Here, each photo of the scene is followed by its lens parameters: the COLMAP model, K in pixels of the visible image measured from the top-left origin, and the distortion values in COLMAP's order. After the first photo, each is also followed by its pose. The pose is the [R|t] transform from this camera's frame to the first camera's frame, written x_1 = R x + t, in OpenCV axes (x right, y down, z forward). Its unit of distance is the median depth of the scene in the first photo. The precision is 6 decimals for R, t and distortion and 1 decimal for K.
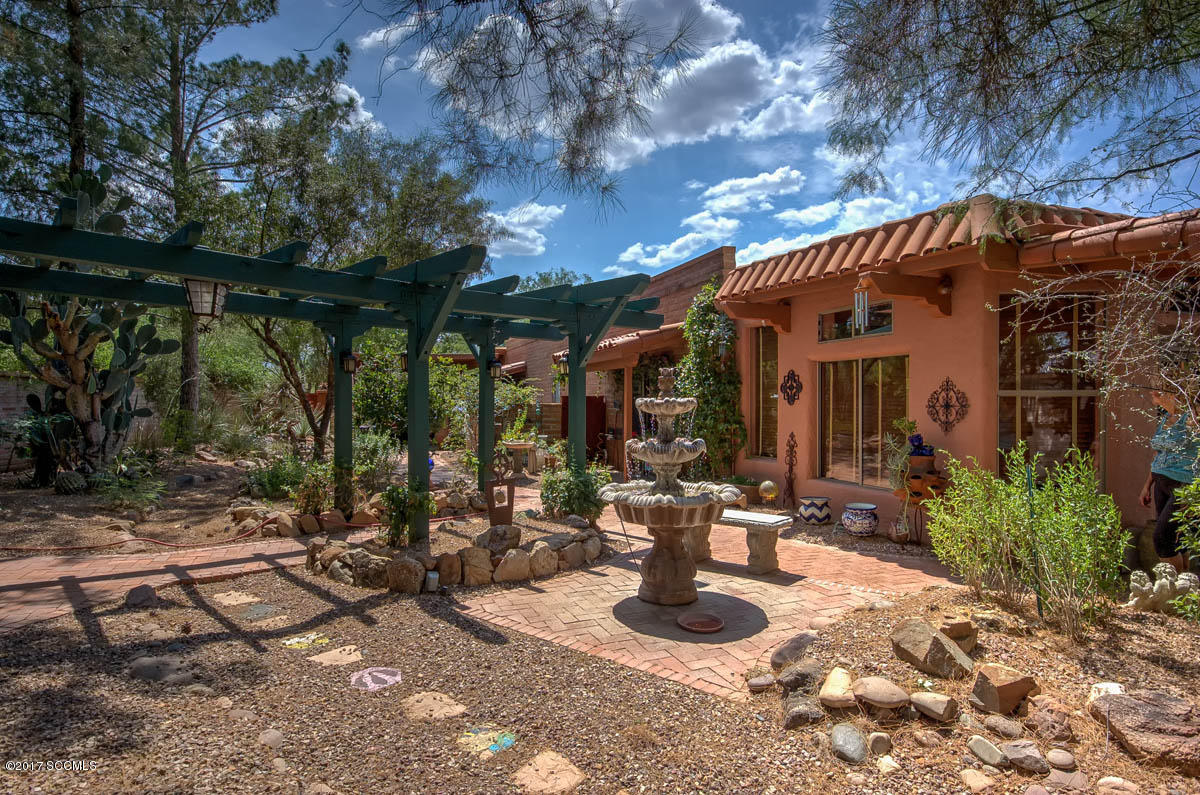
lens RADIAL K [[668.5, 0, 599.8], [0, 668.5, 401.1], [0, 0, 1]] dist [0.000832, 0.000033]
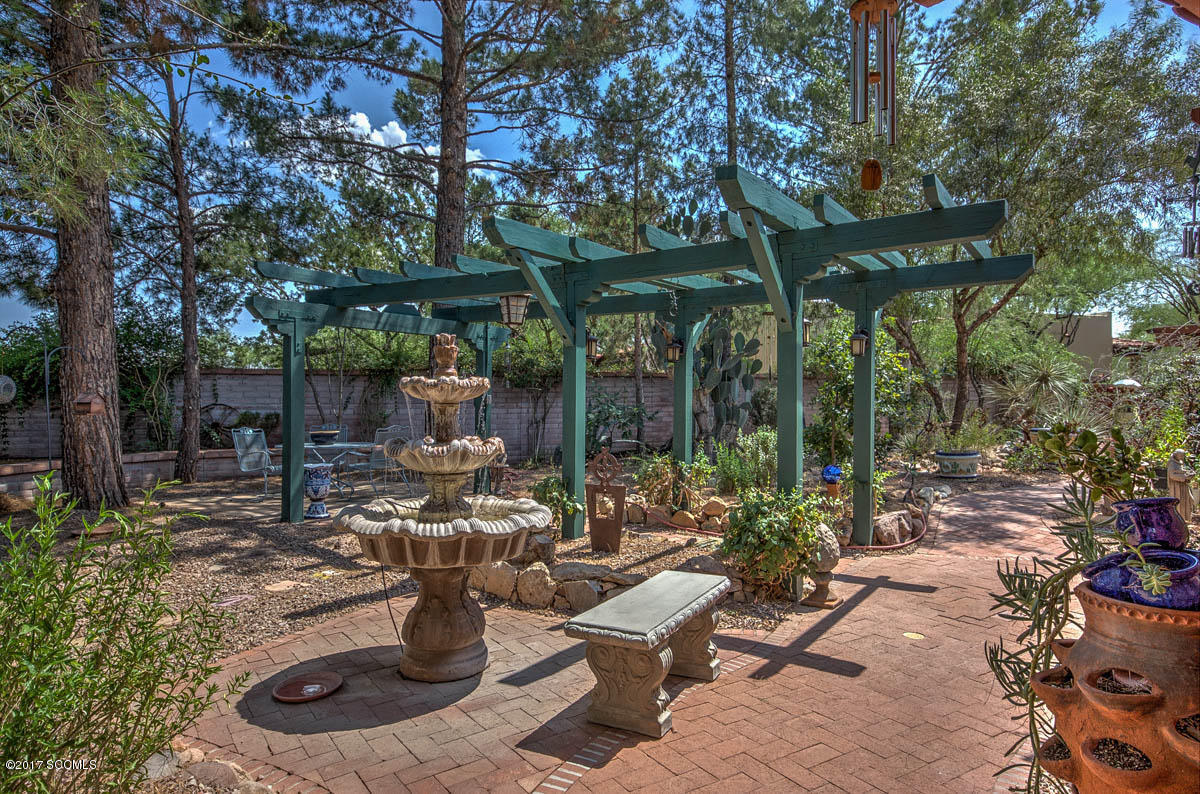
lens RADIAL K [[741.0, 0, 600.0], [0, 741.0, 396.3], [0, 0, 1]] dist [0.000688, 0.000174]
pose [[0.232554, 0.003271, -0.972578, 0.903940], [0.003091, 0.999987, 0.004102, 0.013245], [0.972579, -0.003961, 0.232540, 1.010800]]
